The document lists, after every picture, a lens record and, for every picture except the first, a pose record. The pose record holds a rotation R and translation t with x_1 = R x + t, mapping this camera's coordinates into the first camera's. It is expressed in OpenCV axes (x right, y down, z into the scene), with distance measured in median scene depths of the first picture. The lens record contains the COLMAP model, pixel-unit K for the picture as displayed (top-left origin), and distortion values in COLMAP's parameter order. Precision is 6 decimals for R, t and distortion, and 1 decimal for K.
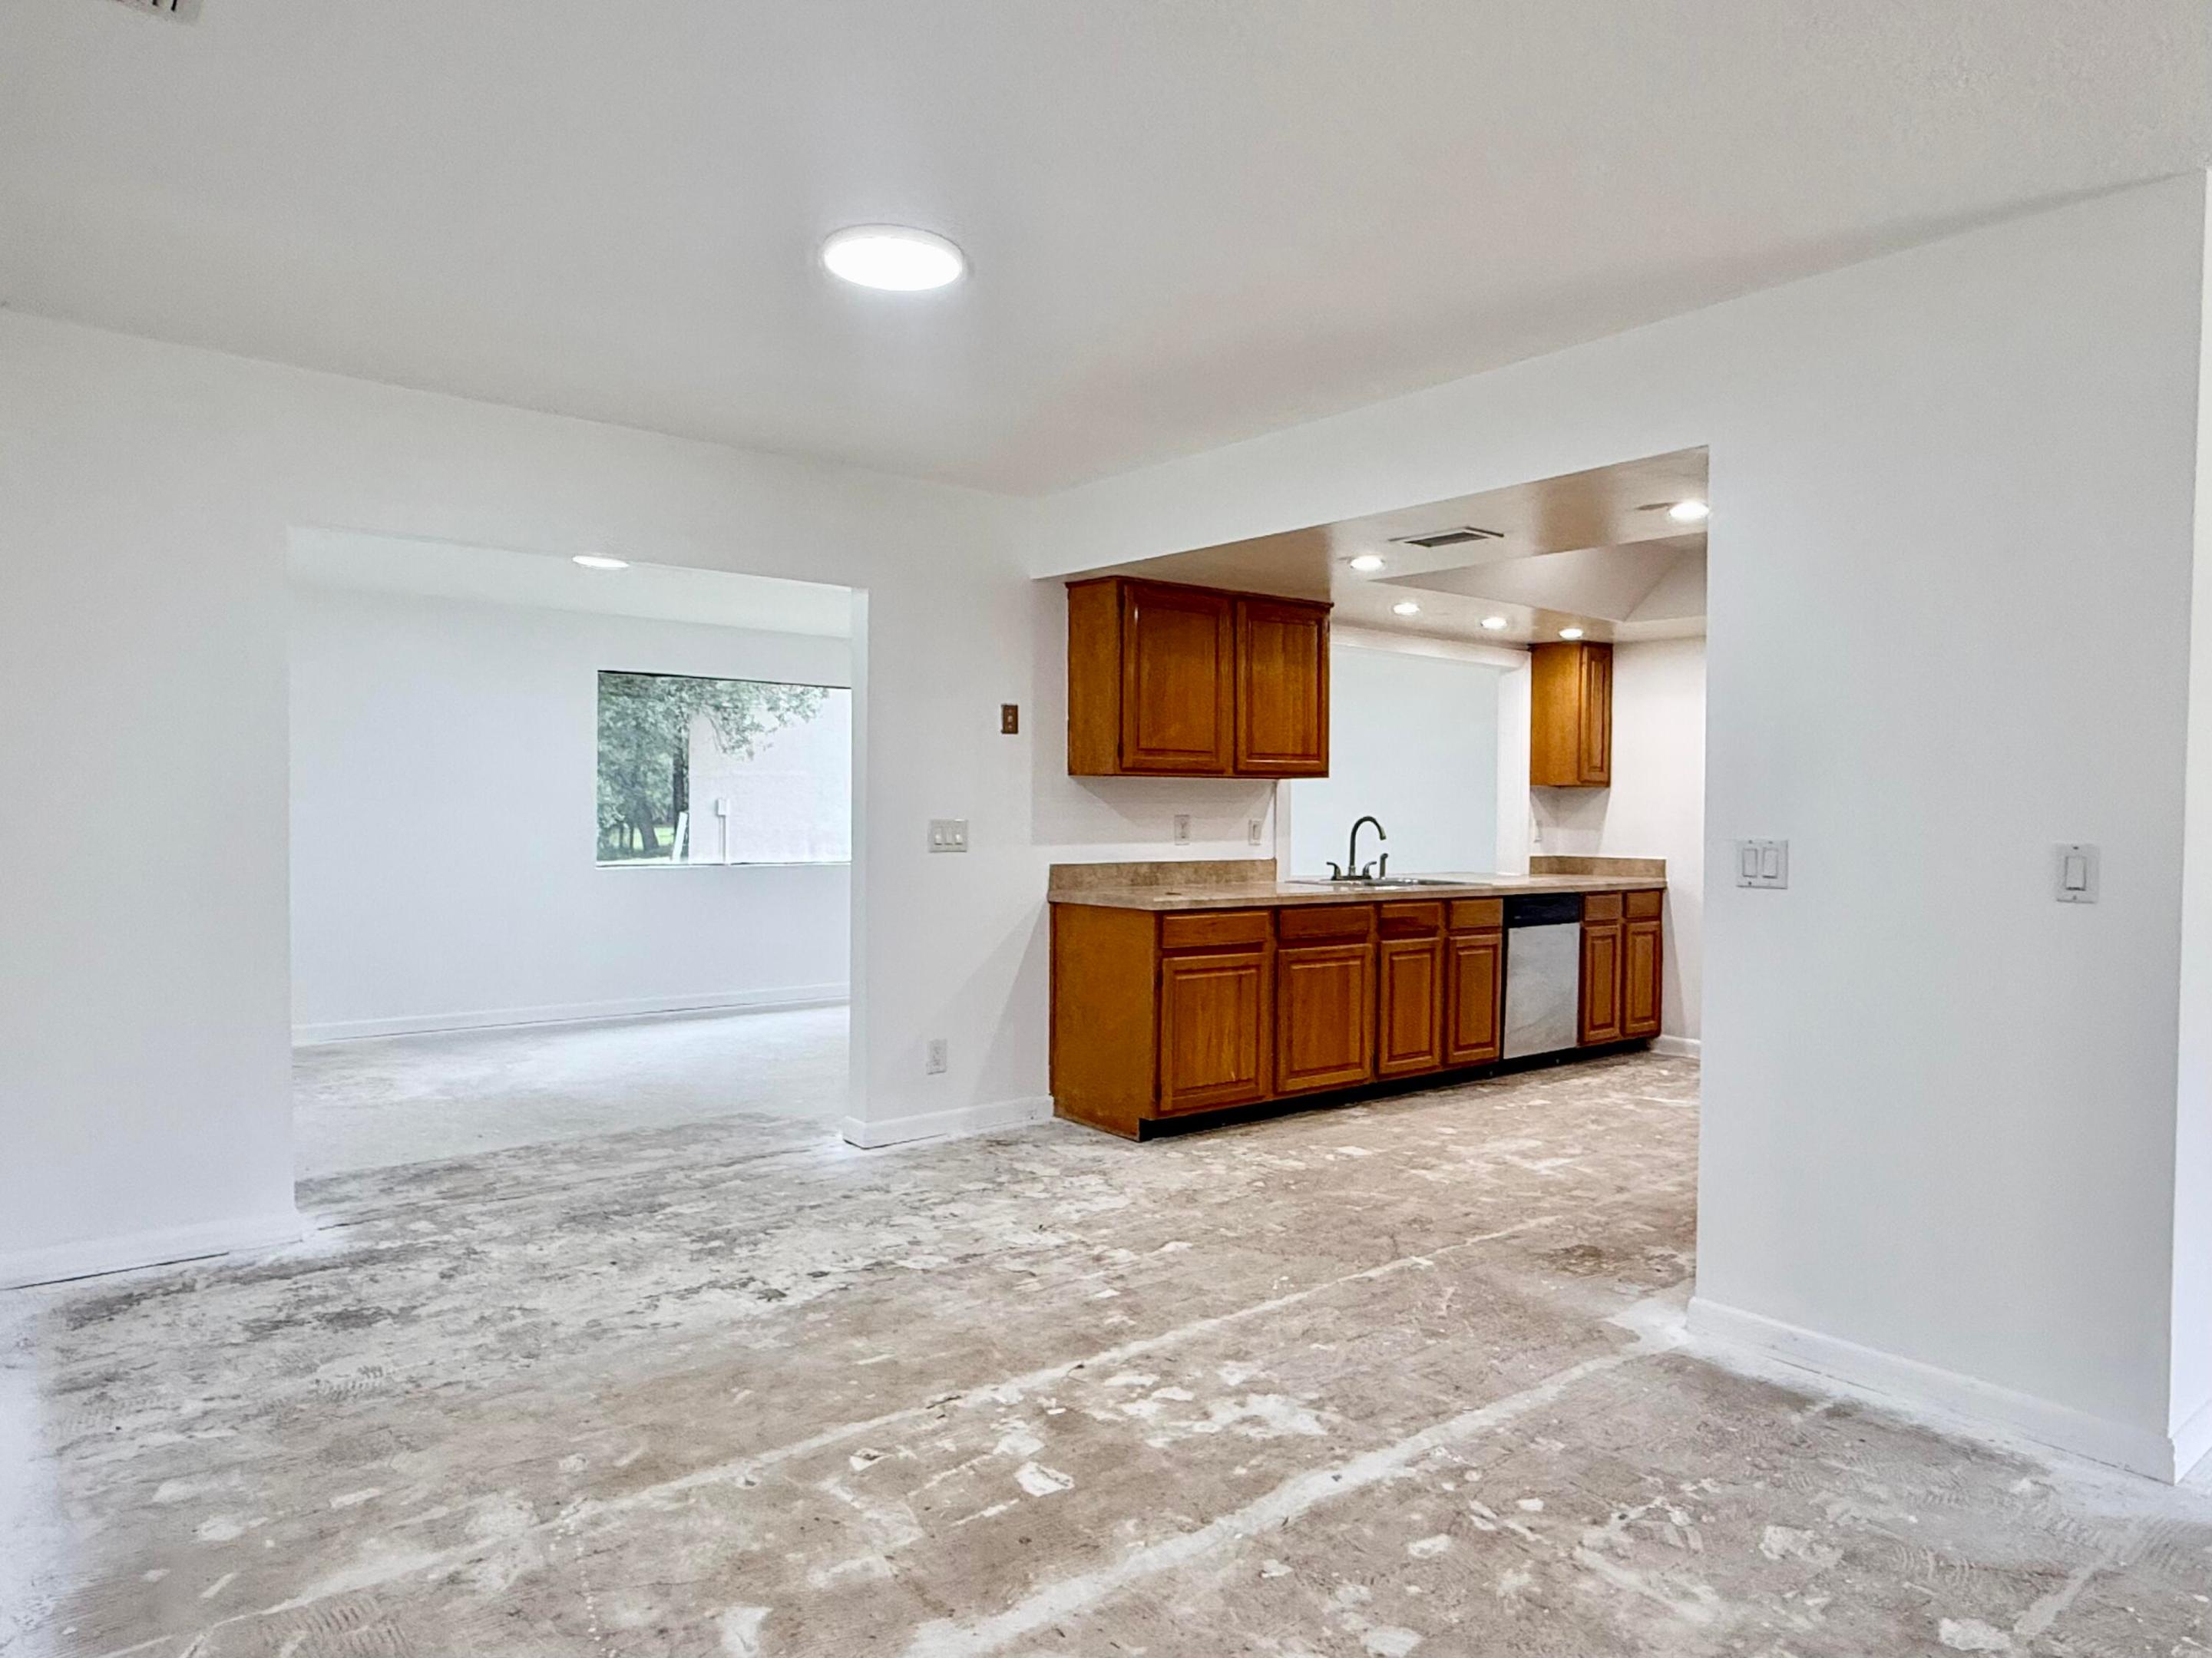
lens RADIAL K [[1375.5, 0, 1106.0], [0, 1375.5, 829.0], [0, 0, 1]] dist [0.001967, -0.003821]
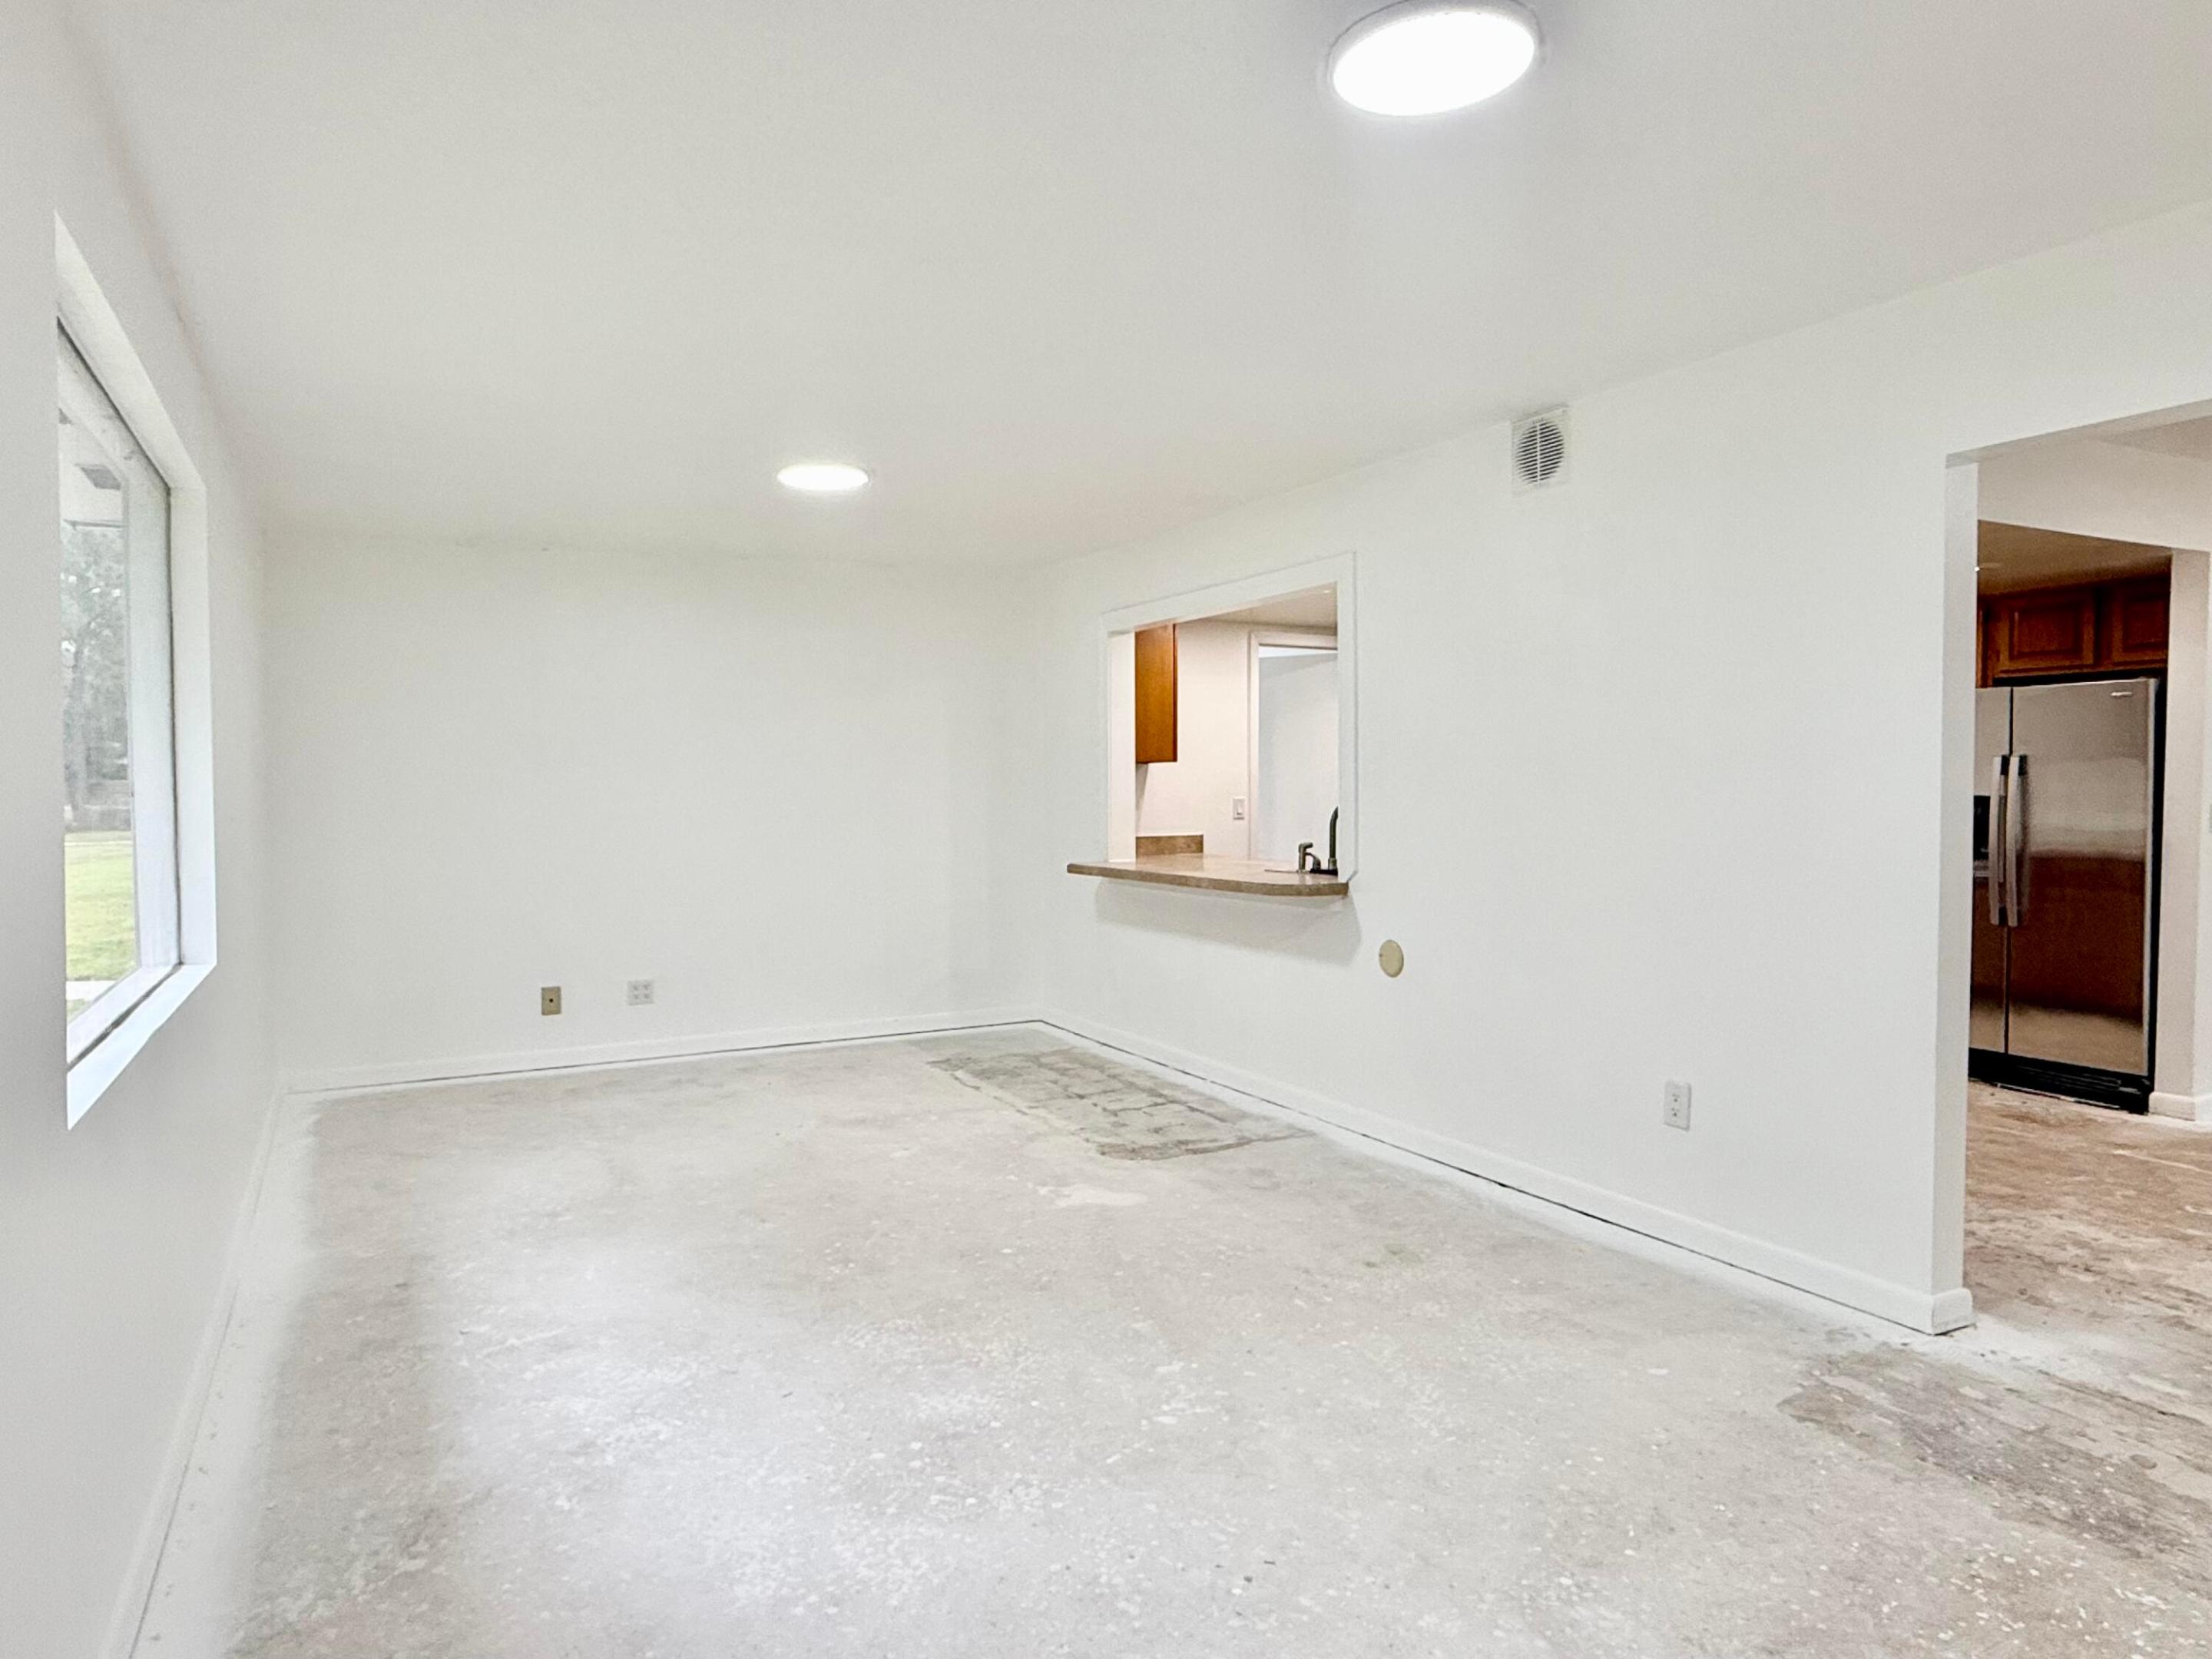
lens RADIAL K [[1361.9, 0, 1106.0], [0, 1361.9, 829.5], [0, 0, 1]] dist [-0.001370, -0.001899]
pose [[0.182232, -0.041912, 0.982362, -0.785569], [0.019845, 0.999044, 0.038942, -0.029505], [-0.983055, 0.012399, 0.182889, 1.161384]]
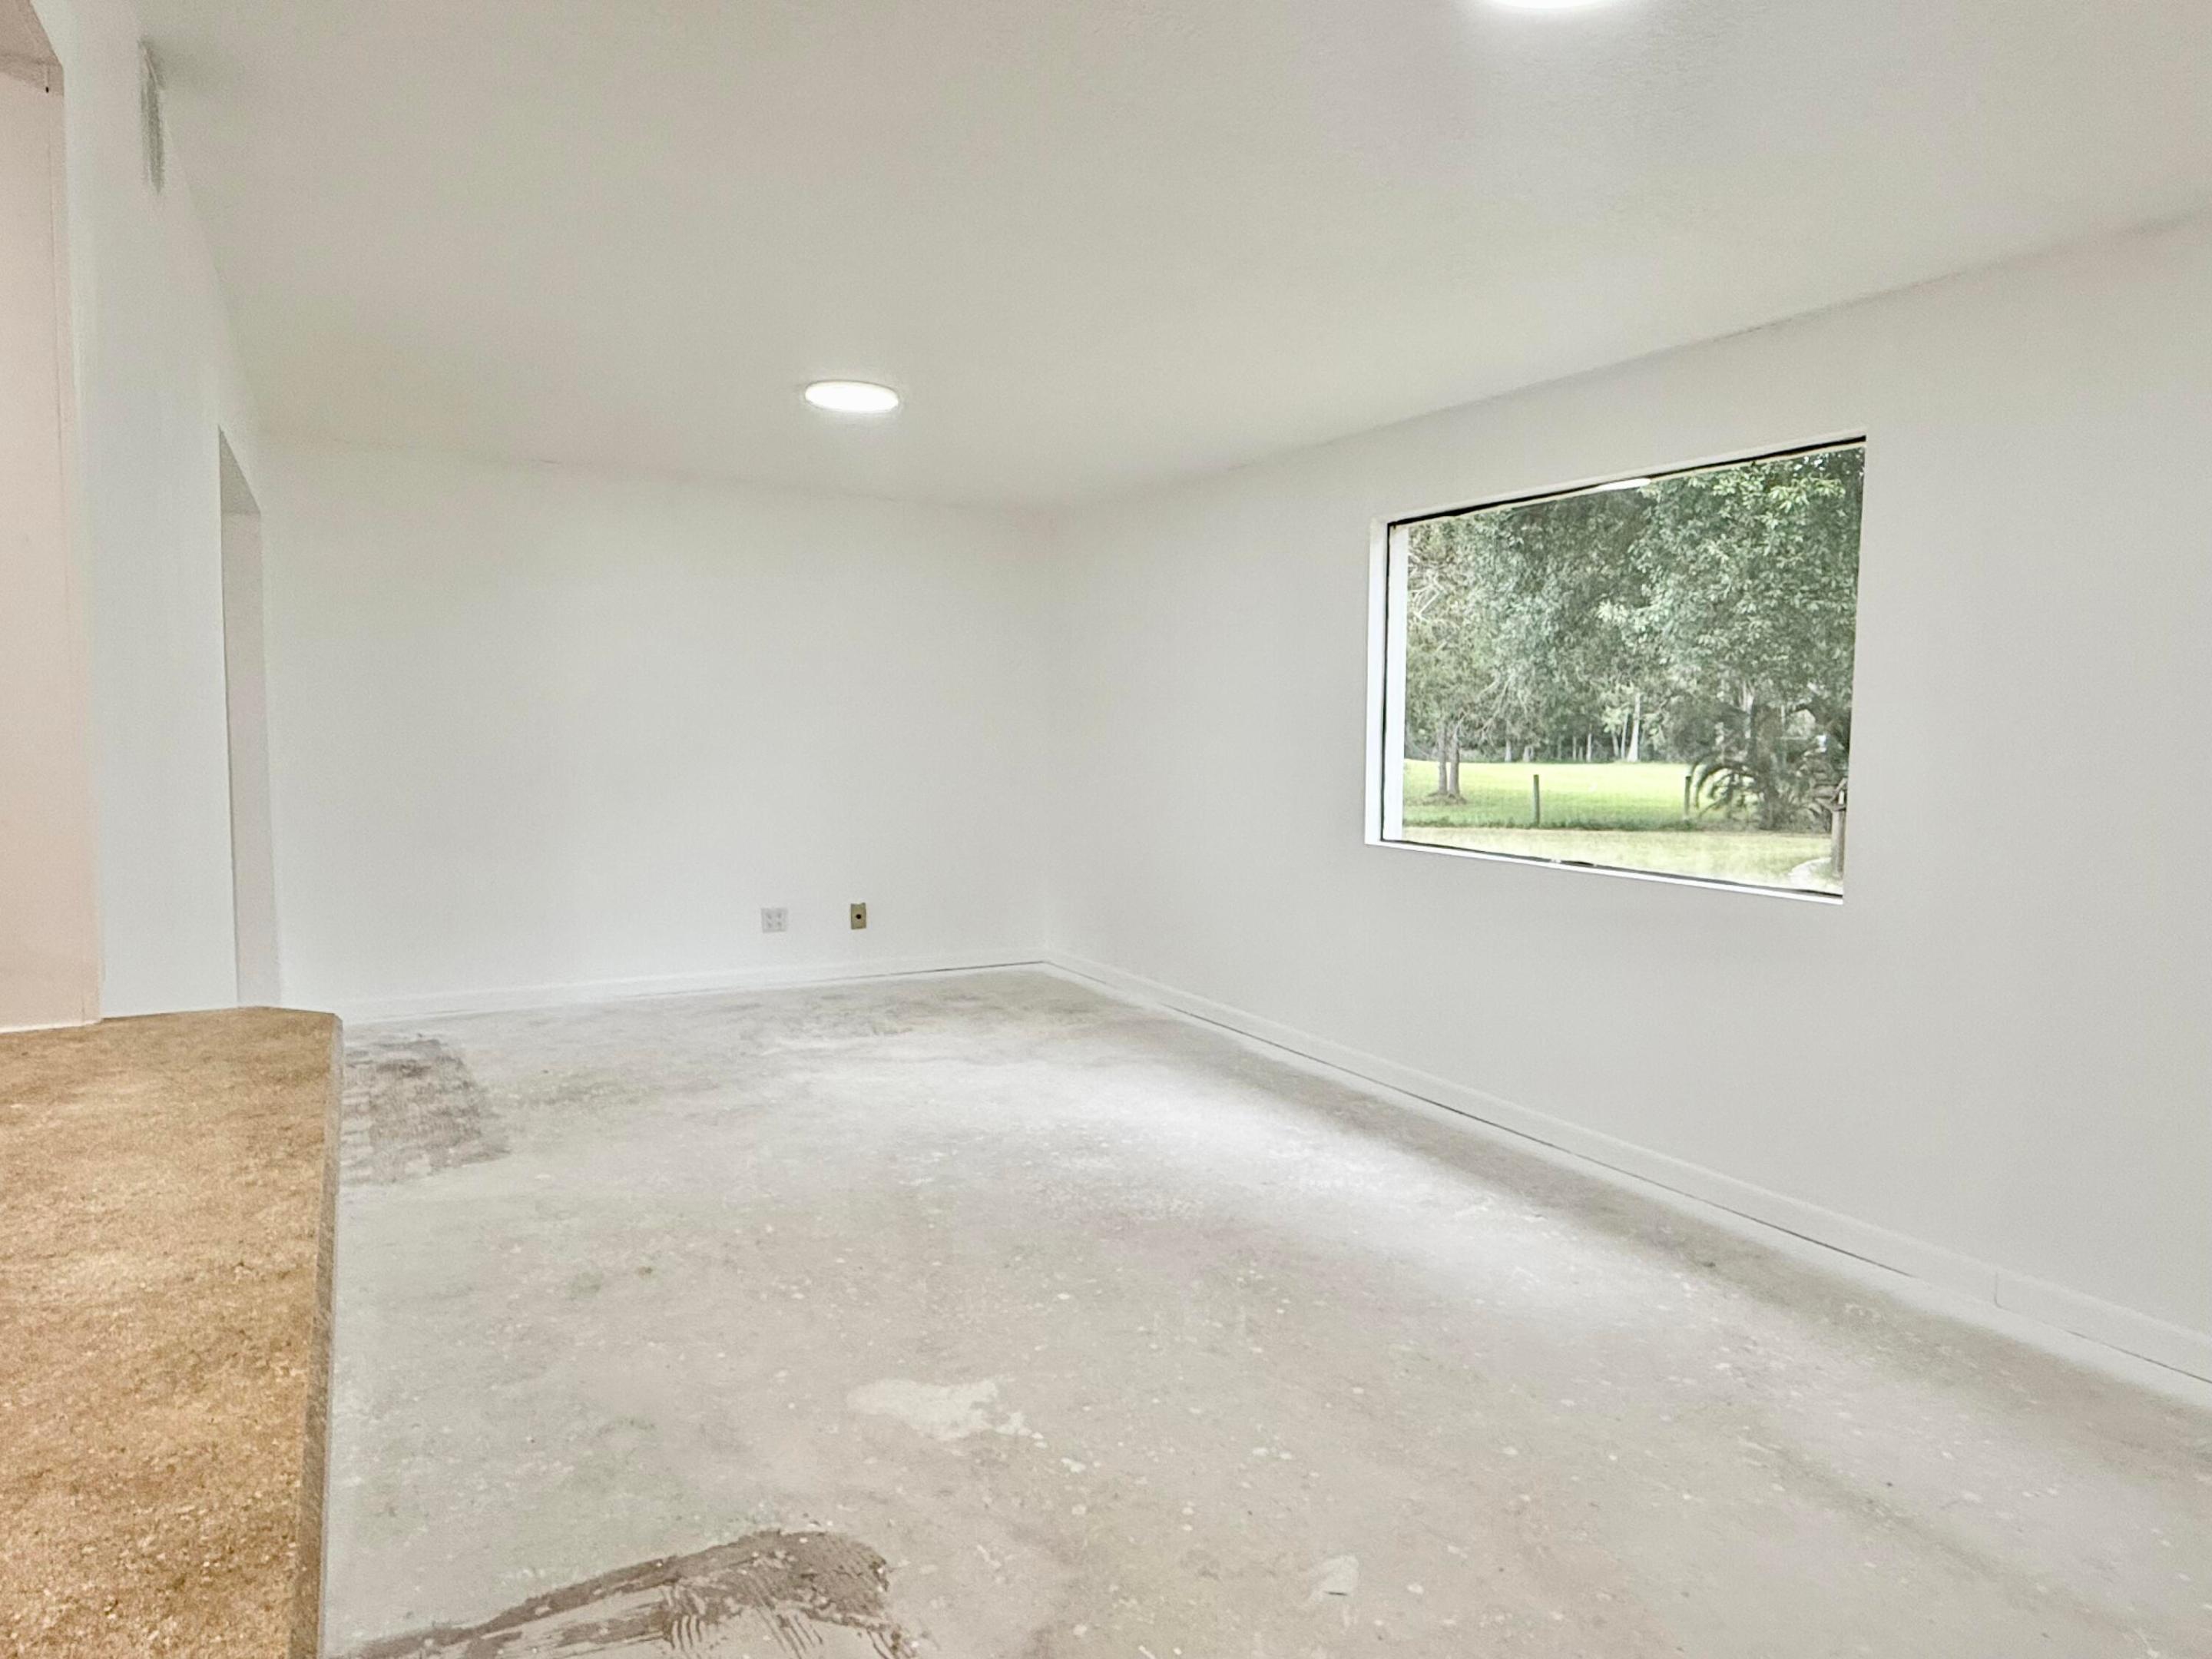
lens RADIAL K [[1388.1, 0, 1096.9], [0, 1388.1, 837.2], [0, 0, 1]] dist [-0.002701, 0.002874]
pose [[-0.182579, 0.073810, -0.980417, 0.393569], [-0.024691, 0.996519, 0.079620, -0.025037], [0.982881, 0.038745, -0.180121, 1.442530]]
